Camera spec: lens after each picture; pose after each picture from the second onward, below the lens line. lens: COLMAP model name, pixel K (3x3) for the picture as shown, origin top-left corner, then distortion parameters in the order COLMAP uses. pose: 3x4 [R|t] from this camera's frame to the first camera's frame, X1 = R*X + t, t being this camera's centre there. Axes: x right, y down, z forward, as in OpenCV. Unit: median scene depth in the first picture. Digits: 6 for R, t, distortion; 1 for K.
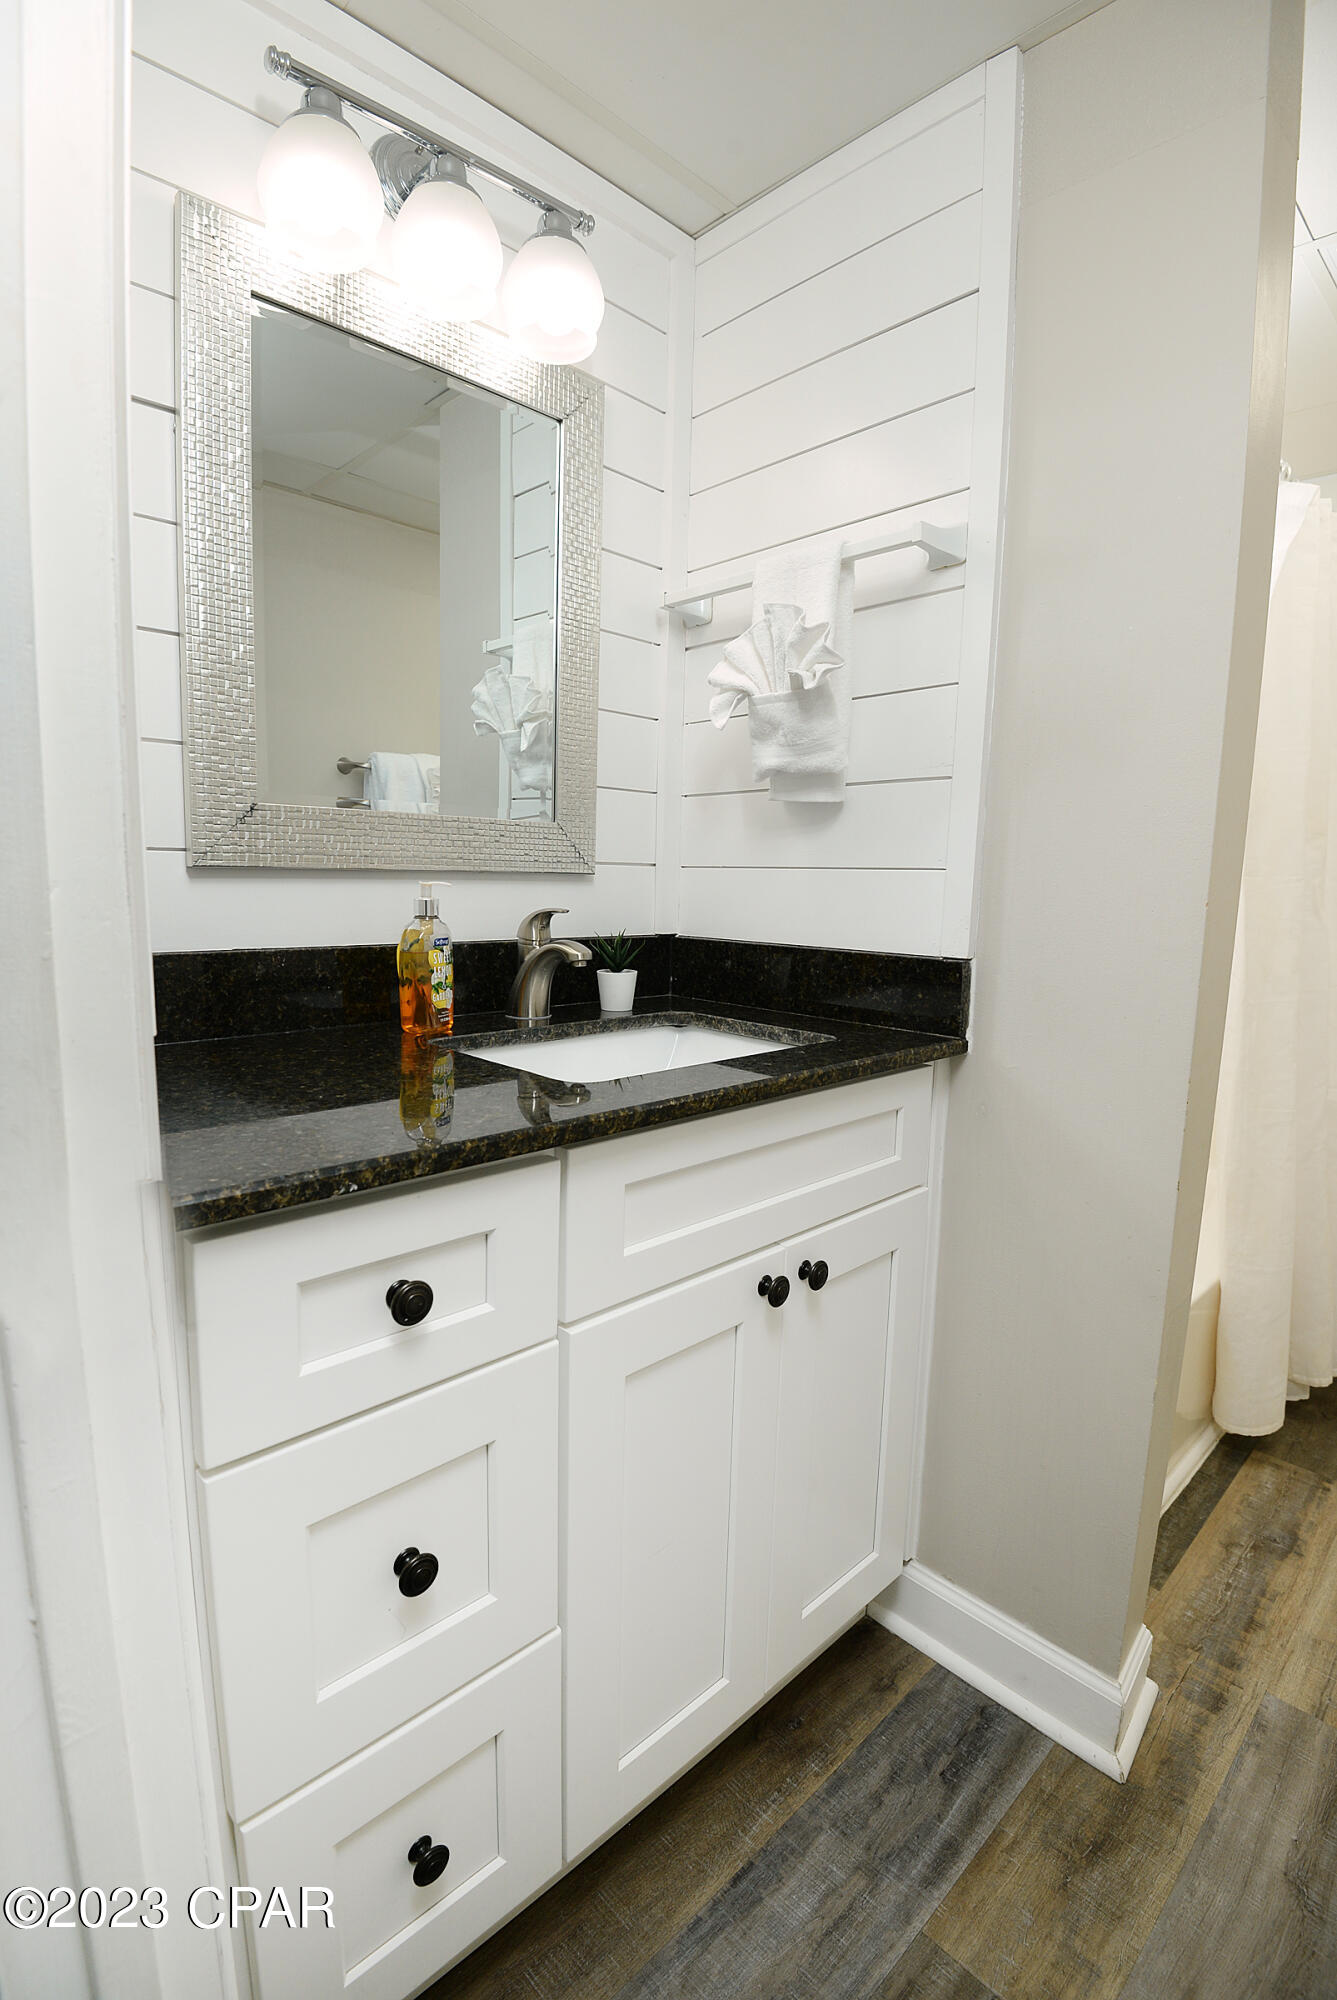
lens RADIAL K [[944.9, 0, 668.5], [0, 944.9, 1000.0], [0, 0, 1]] dist [-0.035913, 0.000411]
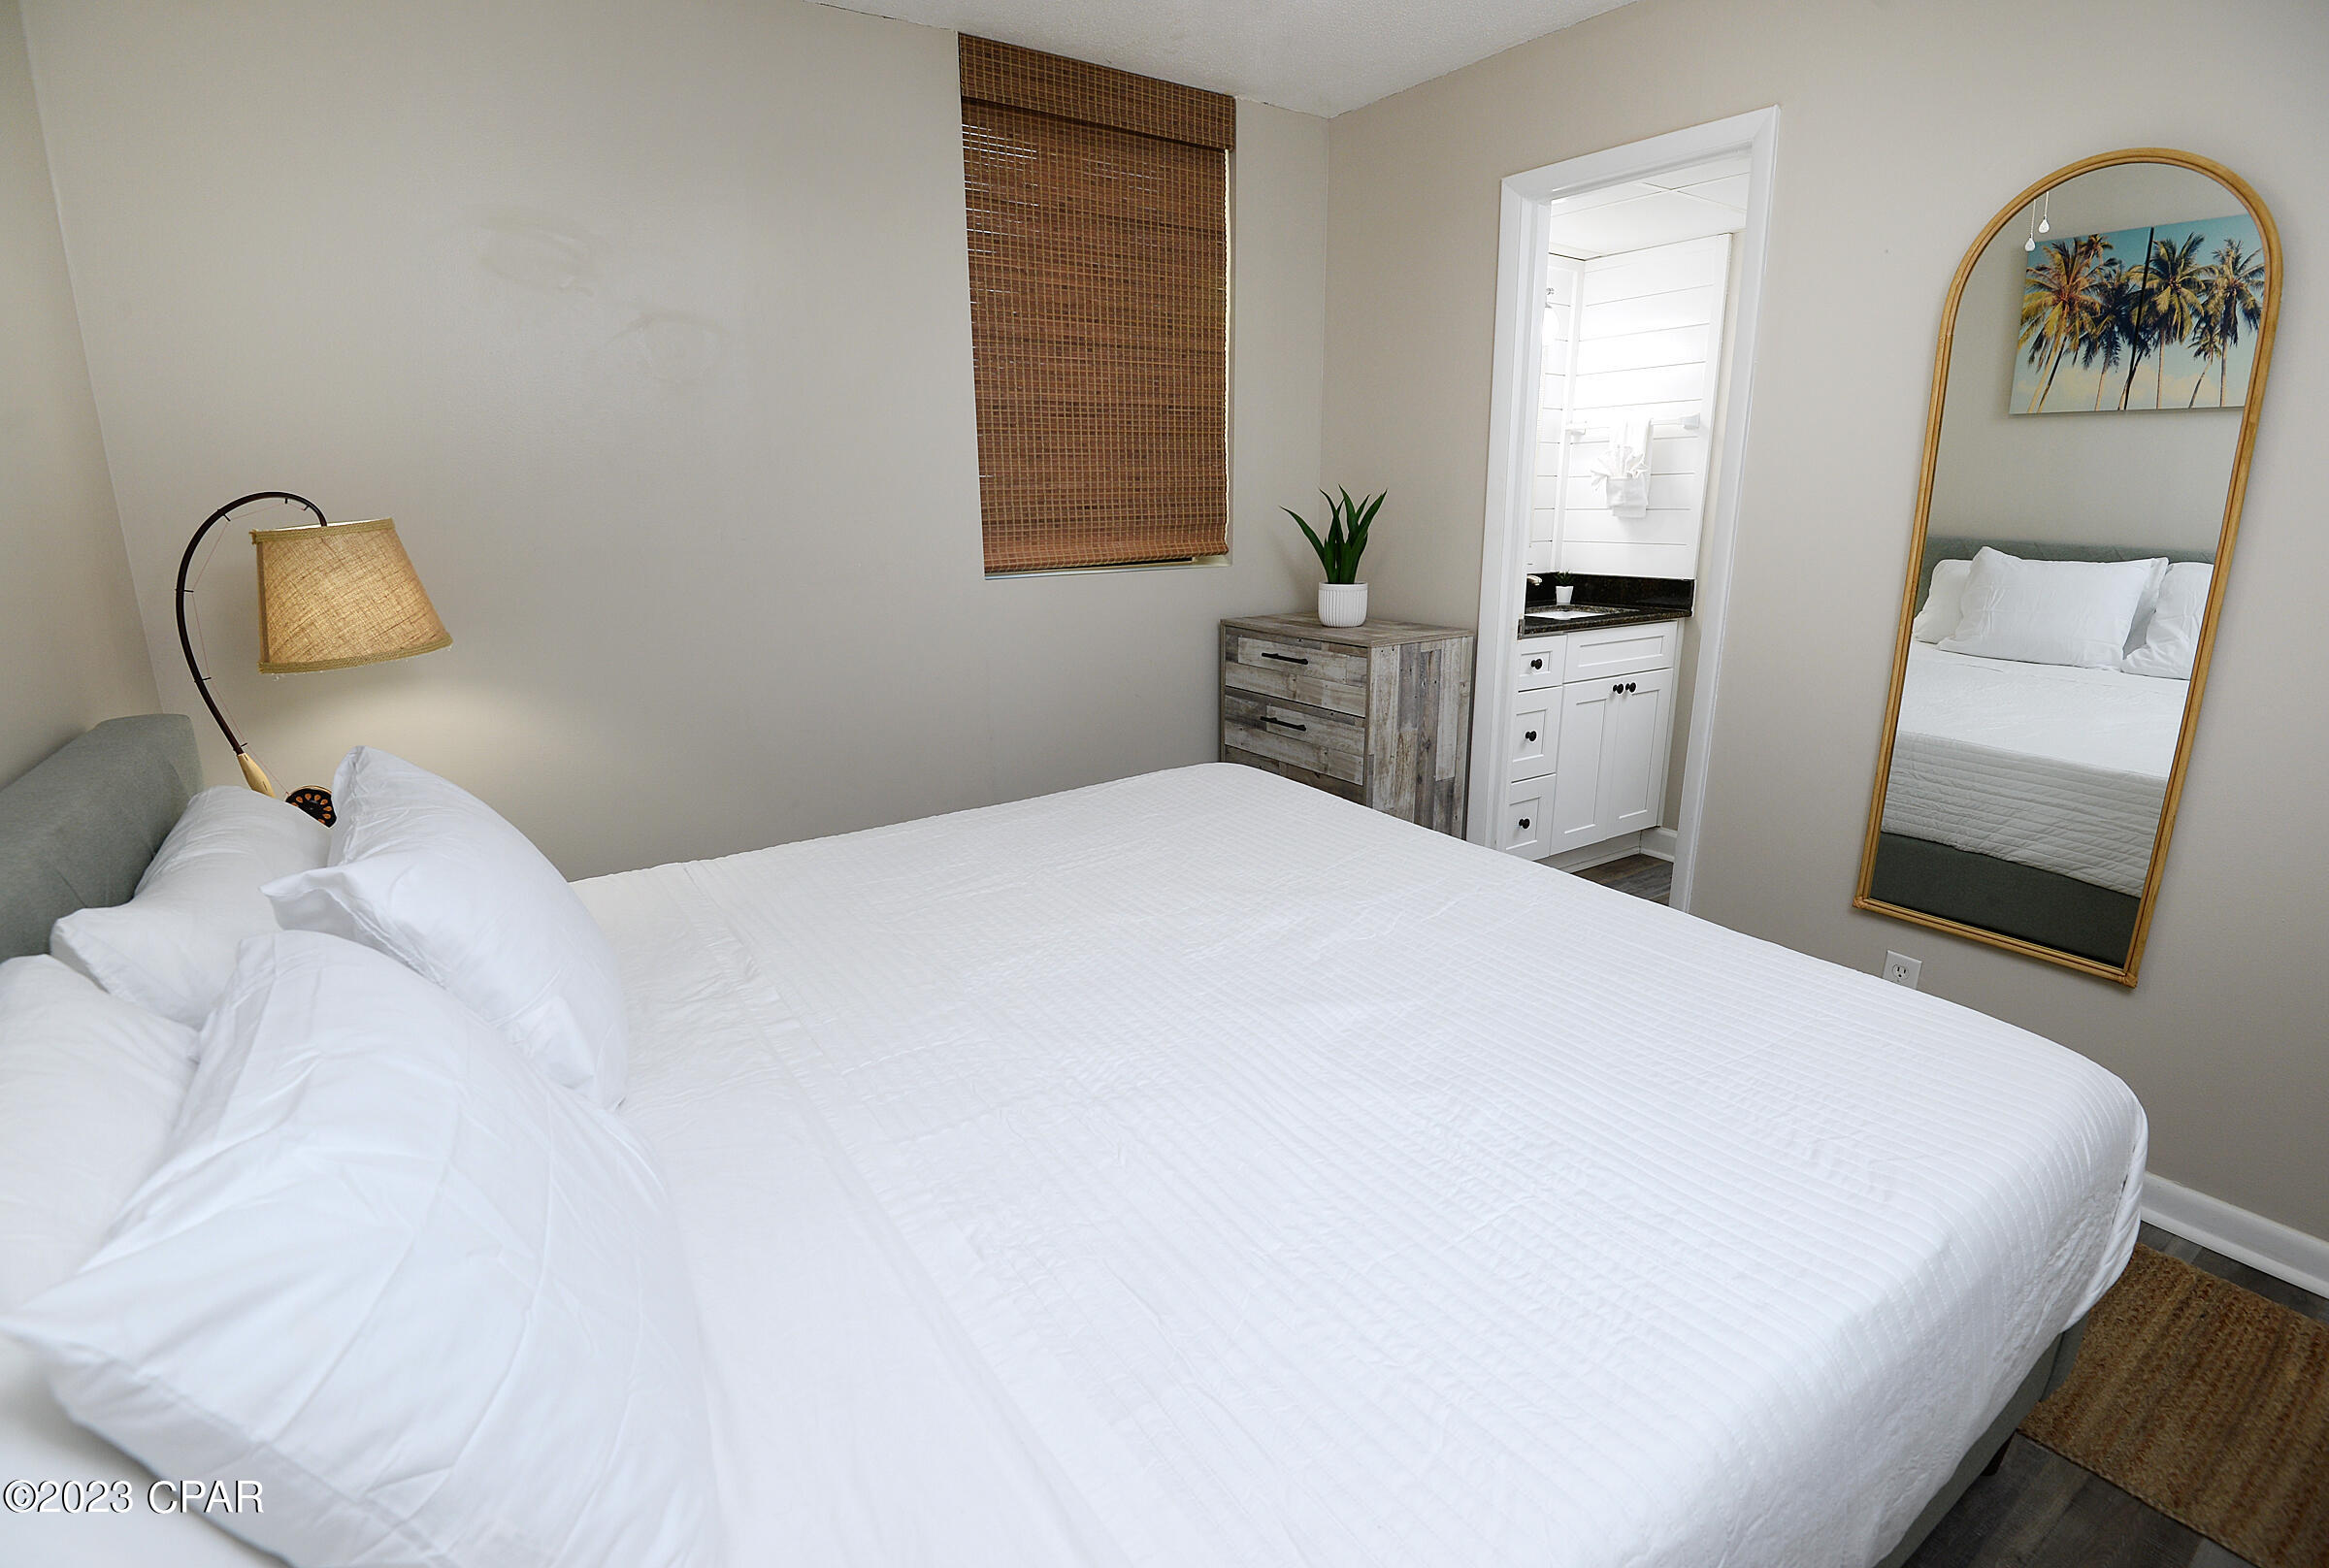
lens RADIAL K [[1117.7, 0, 1164.5], [0, 1117.7, 784.0], [0, 0, 1]] dist [-0.000411, -0.000020]
pose [[0.984846, 0.010629, -0.173107, -0.626765], [0.011974, 0.991571, 0.129008, 0.109156], [0.173019, -0.129126, 0.976417, -2.523401]]
